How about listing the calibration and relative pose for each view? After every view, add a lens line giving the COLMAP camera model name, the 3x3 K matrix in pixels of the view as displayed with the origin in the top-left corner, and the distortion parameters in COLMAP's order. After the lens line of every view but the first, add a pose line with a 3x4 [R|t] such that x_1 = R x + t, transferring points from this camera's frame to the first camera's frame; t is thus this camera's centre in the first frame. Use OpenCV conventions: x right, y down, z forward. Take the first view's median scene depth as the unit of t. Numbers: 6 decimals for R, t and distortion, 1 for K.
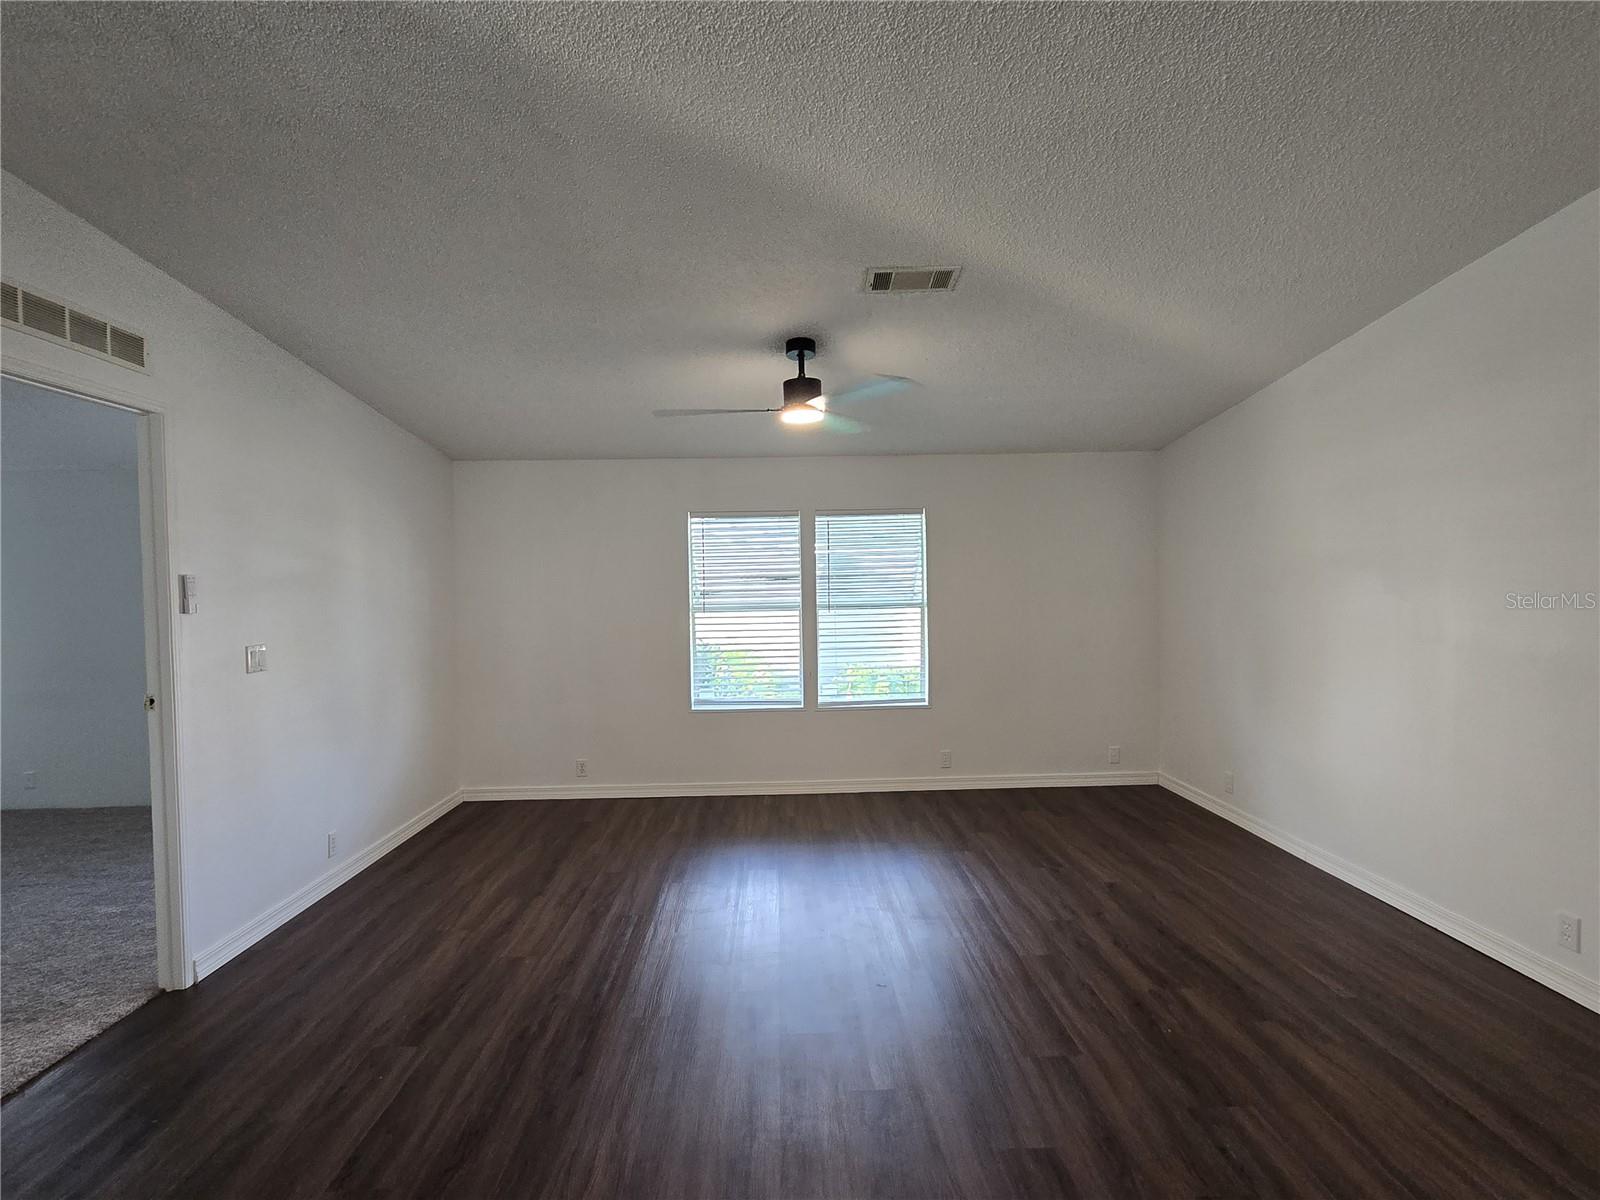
lens RADIAL K [[804.8, 0, 796.9], [0, 804.8, 607.4], [0, 0, 1]] dist [-0.009104, 0.005484]
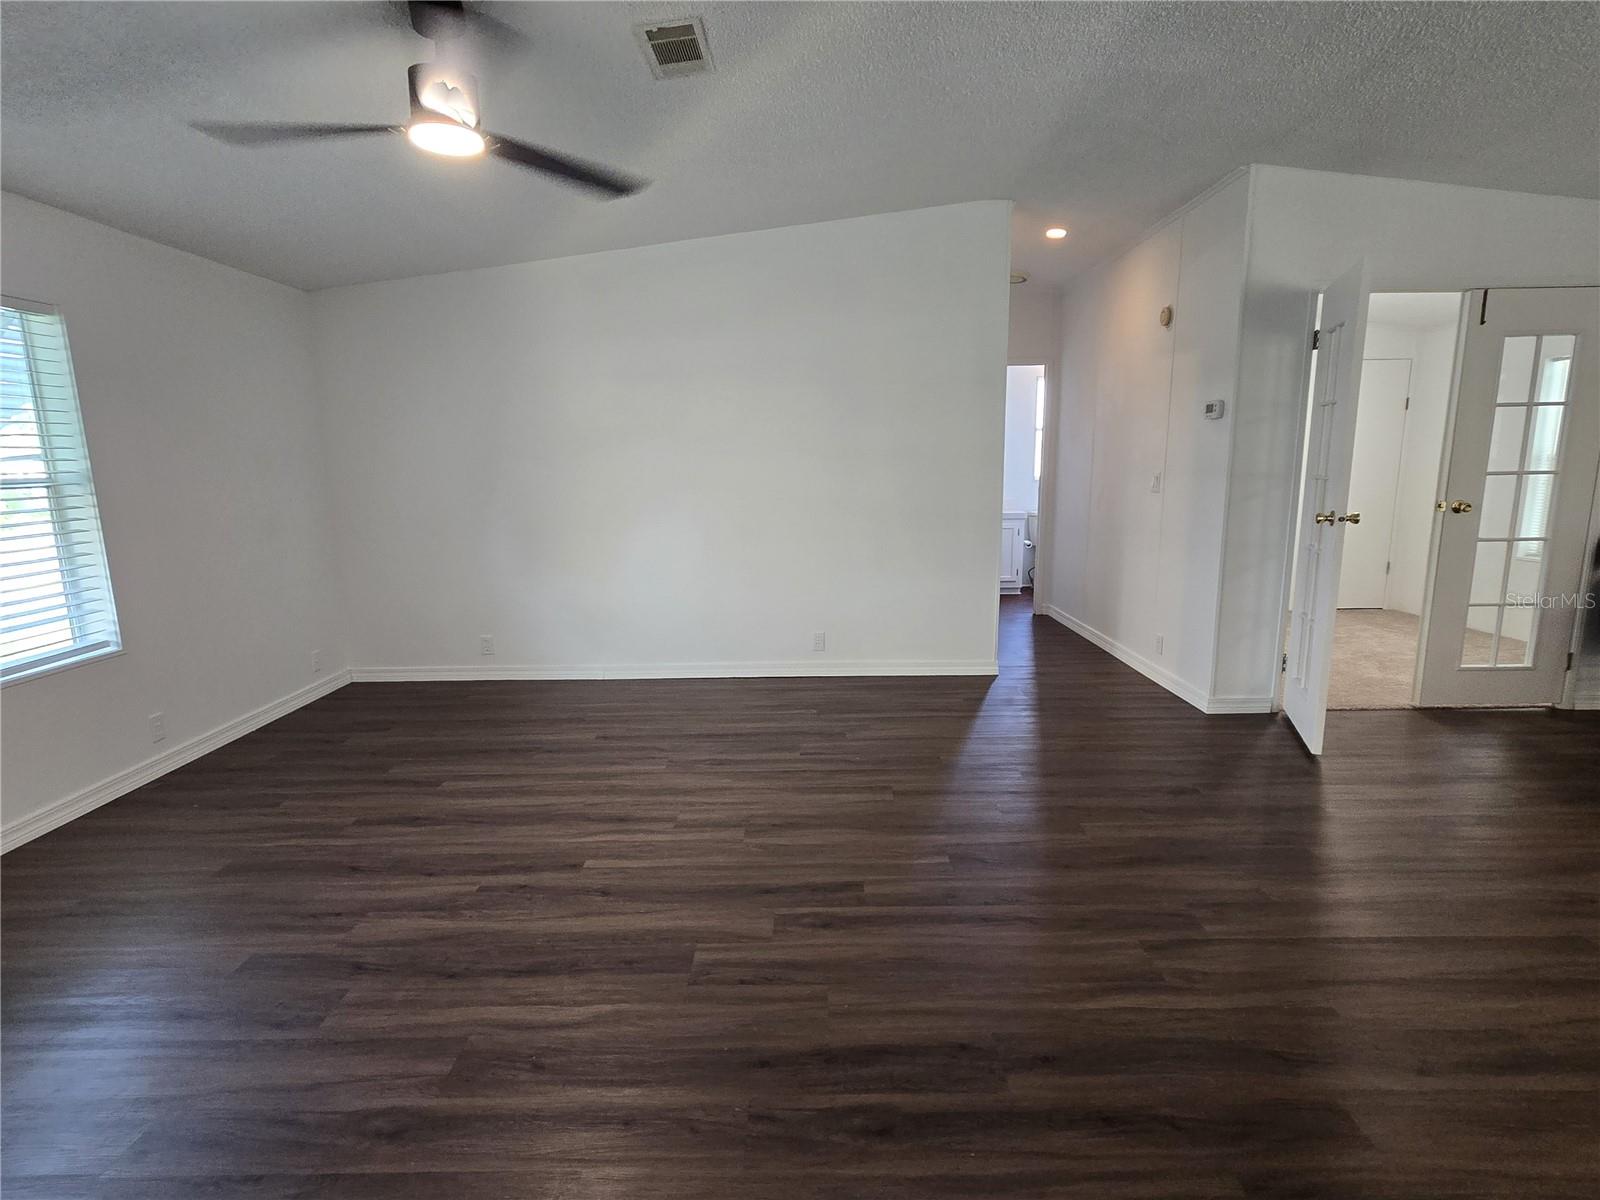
lens RADIAL K [[804.8, 0, 796.9], [0, 804.8, 607.4], [0, 0, 1]] dist [-0.009104, 0.005484]
pose [[0.014833, -0.161079, 0.986830, -0.518989], [0.034080, 0.986447, 0.160504, 0.014449], [-0.999309, 0.031251, 0.020122, 0.605473]]
